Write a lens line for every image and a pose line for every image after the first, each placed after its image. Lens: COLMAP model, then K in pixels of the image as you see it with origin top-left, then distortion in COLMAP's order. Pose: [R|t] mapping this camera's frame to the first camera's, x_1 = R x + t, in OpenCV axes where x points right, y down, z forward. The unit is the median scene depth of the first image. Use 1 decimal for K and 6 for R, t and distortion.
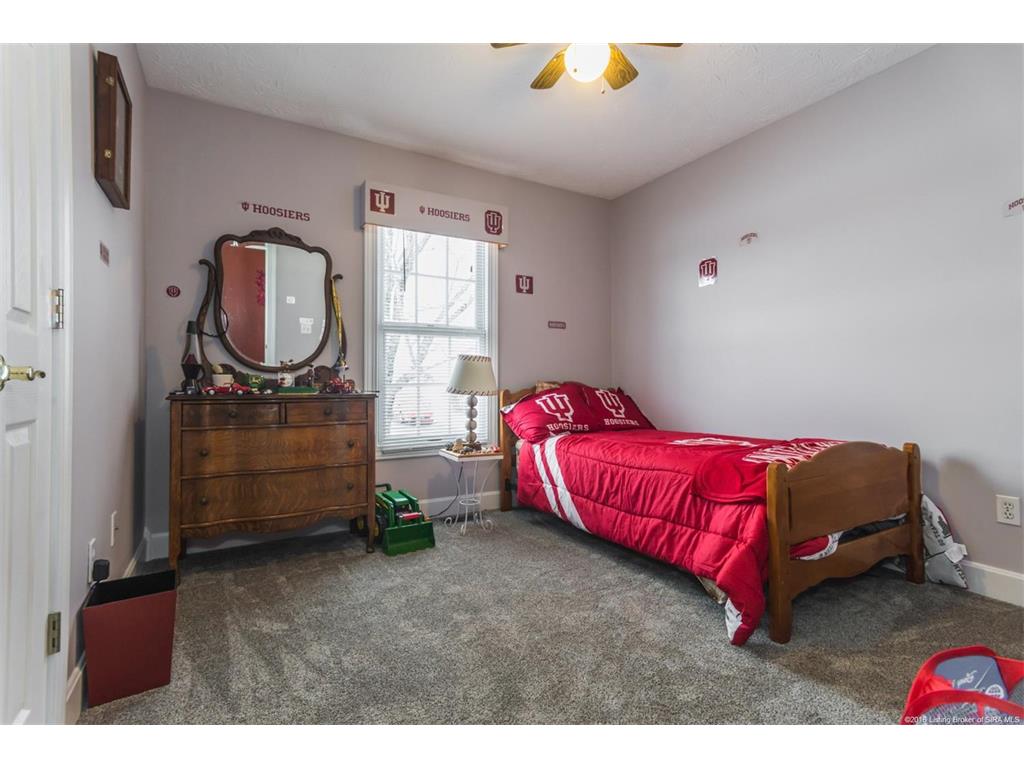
lens RADIAL K [[489.0, 0, 502.7], [0, 489.0, 380.8], [0, 0, 1]] dist [0.014650, 0.000288]
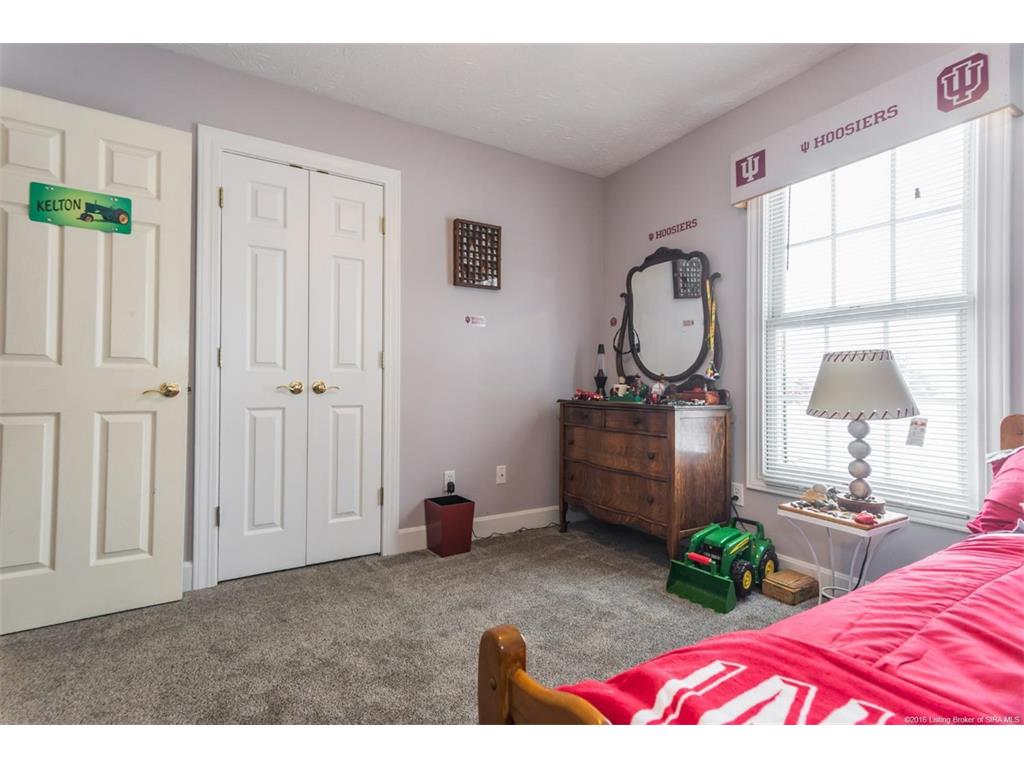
lens RADIAL K [[489.0, 0, 502.7], [0, 489.0, 380.8], [0, 0, 1]] dist [0.014650, 0.000288]
pose [[0.013557, -0.006546, -0.999887, 0.603556], [-0.000489, 0.999978, -0.006553, -0.013407], [0.999908, 0.000578, 0.013553, 0.638543]]
